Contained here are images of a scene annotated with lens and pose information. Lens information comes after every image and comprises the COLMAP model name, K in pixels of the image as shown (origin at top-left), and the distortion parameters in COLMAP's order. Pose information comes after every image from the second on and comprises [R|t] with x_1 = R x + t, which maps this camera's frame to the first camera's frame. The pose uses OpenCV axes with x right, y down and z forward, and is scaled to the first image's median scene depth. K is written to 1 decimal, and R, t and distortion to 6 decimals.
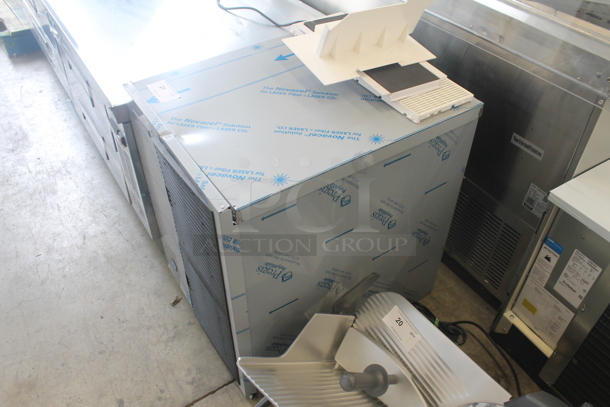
lens RADIAL K [[511.9, 0, 304.3], [0, 511.9, 203.2], [0, 0, 1]] dist [-0.142695, 0.101222]
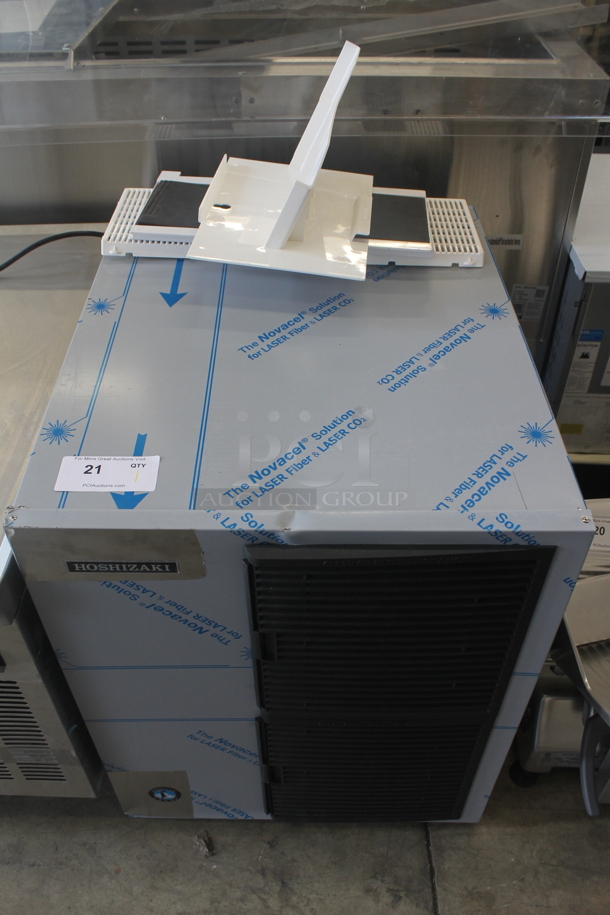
lens RADIAL K [[767.9, 0, 302.5], [0, 767.9, 462.3], [0, 0, 1]] dist [-0.142695, 0.101222]
pose [[0.560939, -0.575623, 0.594983, -0.470297], [0.562943, 0.792182, 0.235674, -0.242482], [-0.606994, 0.202743, 0.768410, 0.357003]]
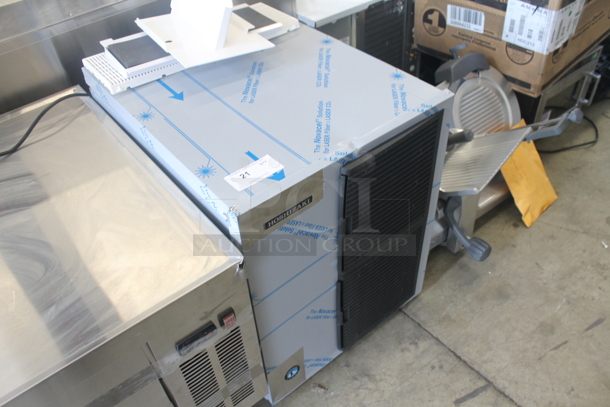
lens RADIAL K [[511.9, 0, 303.4], [0, 511.9, 201.2], [0, 0, 1]] dist [-0.142695, 0.101222]
pose [[-0.099813, -0.681138, 0.725319, -0.725380], [0.700626, 0.469492, 0.537309, -0.468274], [-0.706513, 0.561808, 0.430362, 0.549931]]
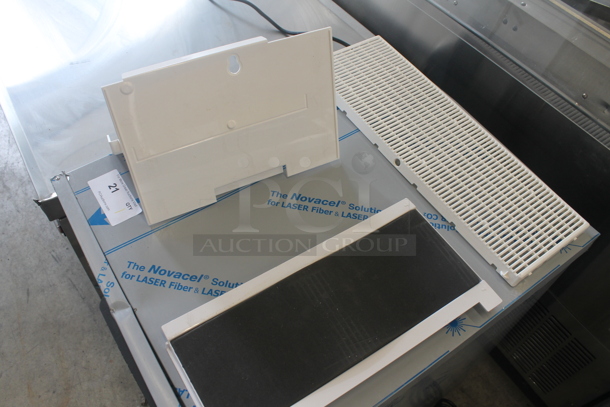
lens RADIAL K [[511.9, 0, 305.7], [0, 511.9, 204.5], [0, 0, 1]] dist [-0.142695, 0.101222]
pose [[0.998219, 0.027946, 0.052711, -0.061507], [-0.037034, 0.982930, 0.180211, -0.283917], [-0.046775, -0.181843, 0.982215, 0.307885]]
